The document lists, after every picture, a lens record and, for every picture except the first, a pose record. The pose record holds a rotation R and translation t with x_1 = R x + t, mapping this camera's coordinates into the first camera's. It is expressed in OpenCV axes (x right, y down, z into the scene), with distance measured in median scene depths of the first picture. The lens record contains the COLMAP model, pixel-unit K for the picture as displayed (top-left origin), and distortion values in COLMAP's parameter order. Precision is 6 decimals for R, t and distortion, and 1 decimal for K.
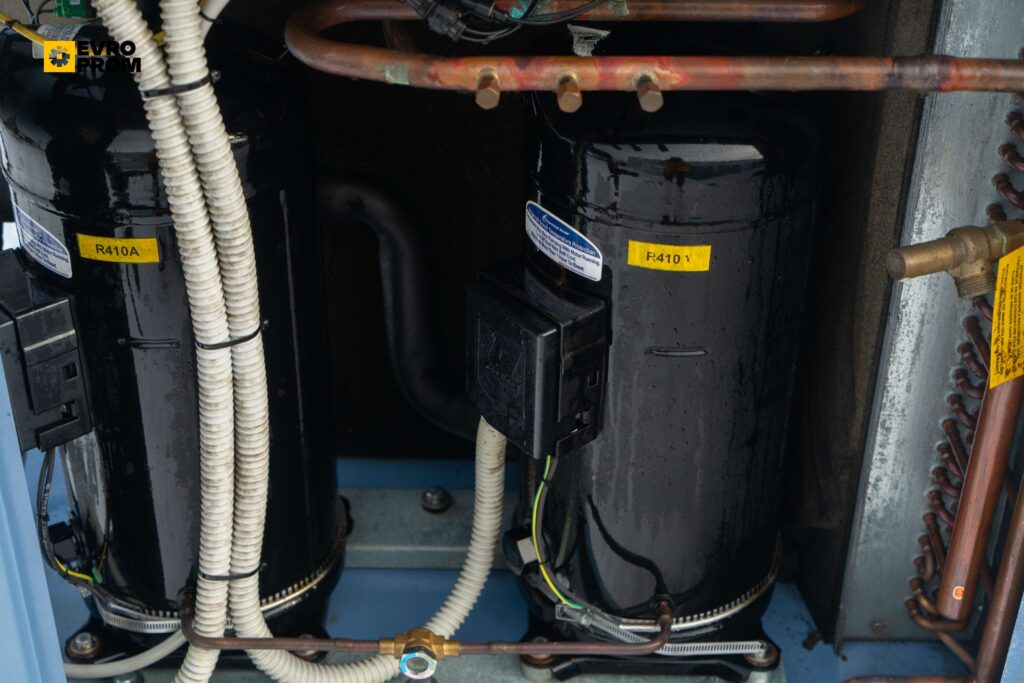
lens RADIAL K [[1517.0, 0, 512.0], [0, 1517.0, 341.5], [0, 0, 1]] dist [0.032084, 0.030679]
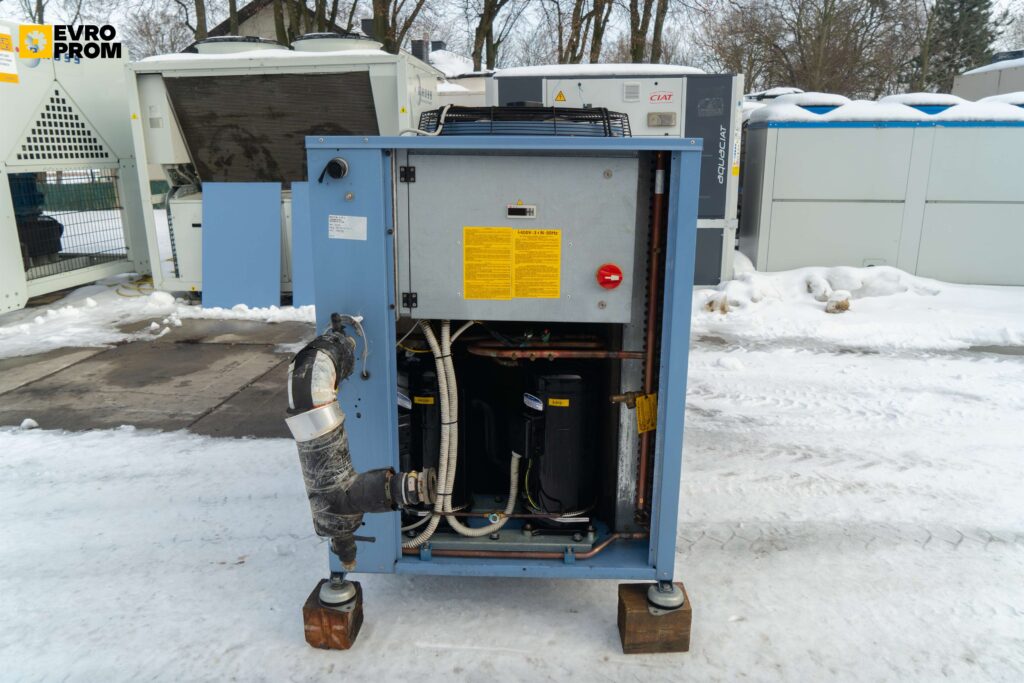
lens RADIAL K [[718.2, 0, 512.0], [0, 718.2, 341.5], [0, 0, 1]] dist [-0.017936, 0.002714]
pose [[0.999358, 0.004240, -0.035589, 0.045592], [-0.016753, 0.933089, -0.359255, 0.480784], [0.031685, 0.359620, 0.932561, -0.846665]]
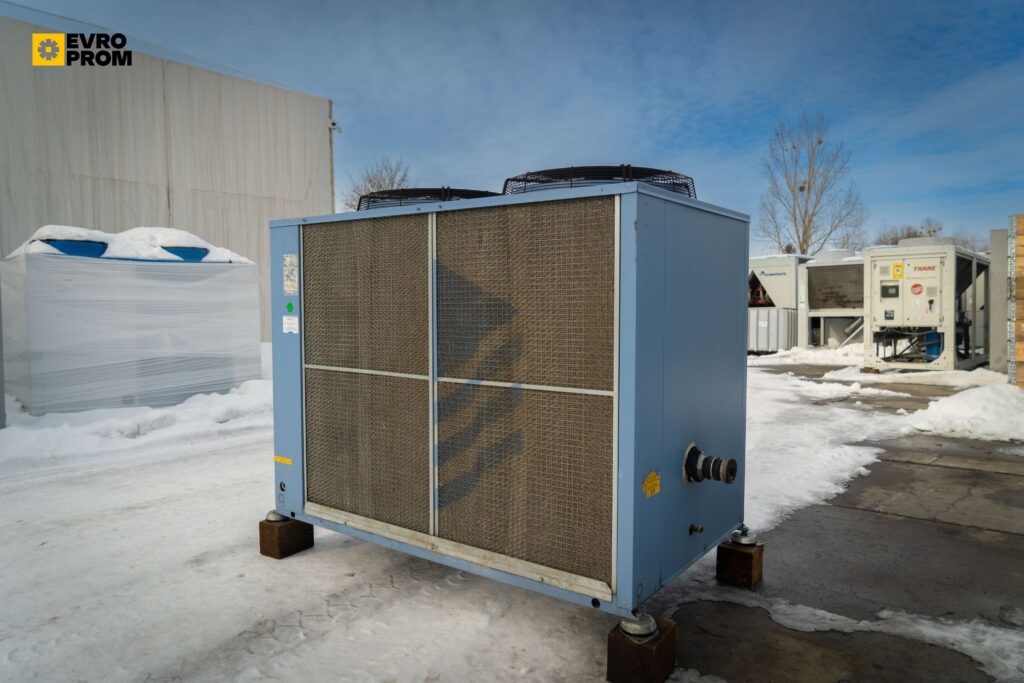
lens RADIAL K [[718.2, 0, 512.0], [0, 718.2, 341.5], [0, 0, 1]] dist [-0.017936, 0.002714]
pose [[-0.601865, 0.038109, -0.797688, 2.077313], [-0.459456, 0.800467, 0.384906, -1.662160], [0.653191, 0.598164, -0.464264, 2.690832]]
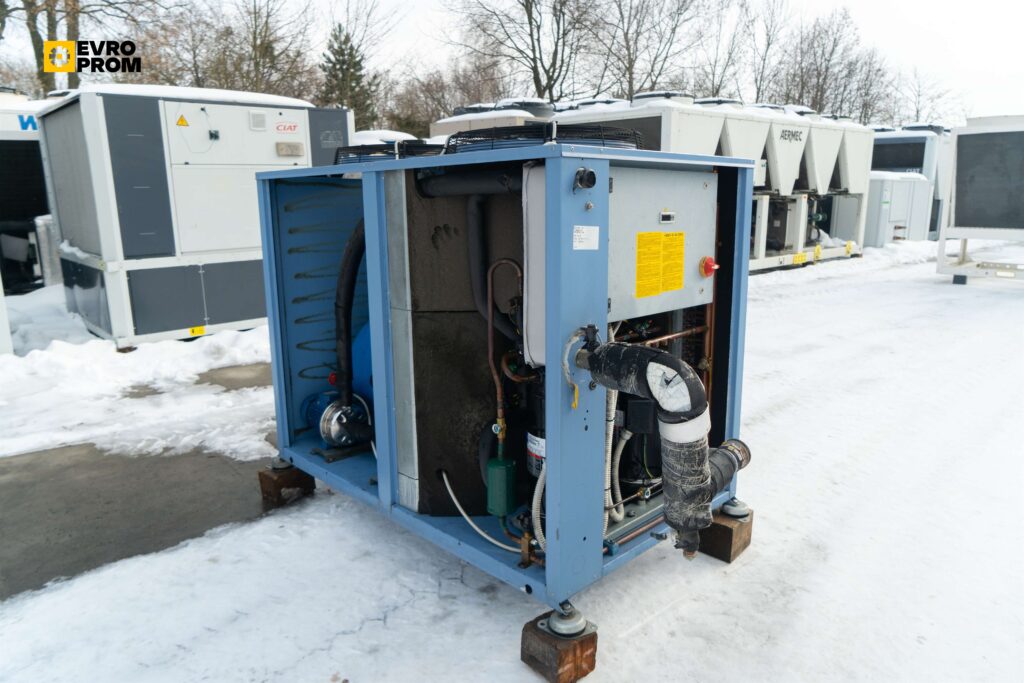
lens RADIAL K [[687.5, 0, 512.0], [0, 687.5, 341.5], [0, 0, 1]] dist [-0.028901, 0.000190]
pose [[0.716286, -0.157640, 0.679768, -1.673570], [0.412521, 0.881358, -0.230293, 0.137692], [-0.562815, 0.445374, 0.696334, -0.286068]]
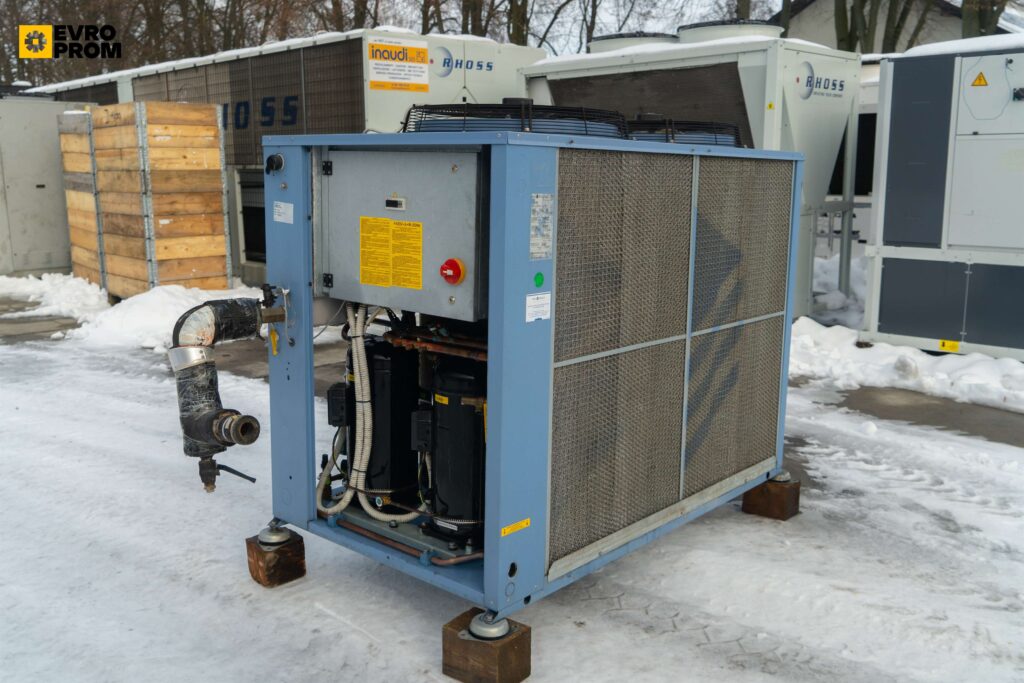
lens RADIAL K [[930.0, 0, 512.0], [0, 930.0, 341.5], [0, 0, 1]] dist [-0.015243, 0.005985]
pose [[0.754308, 0.121115, -0.645252, 1.791144], [-0.382453, 0.879911, -0.281931, 0.425471], [0.533619, 0.459442, 0.710045, -0.699954]]
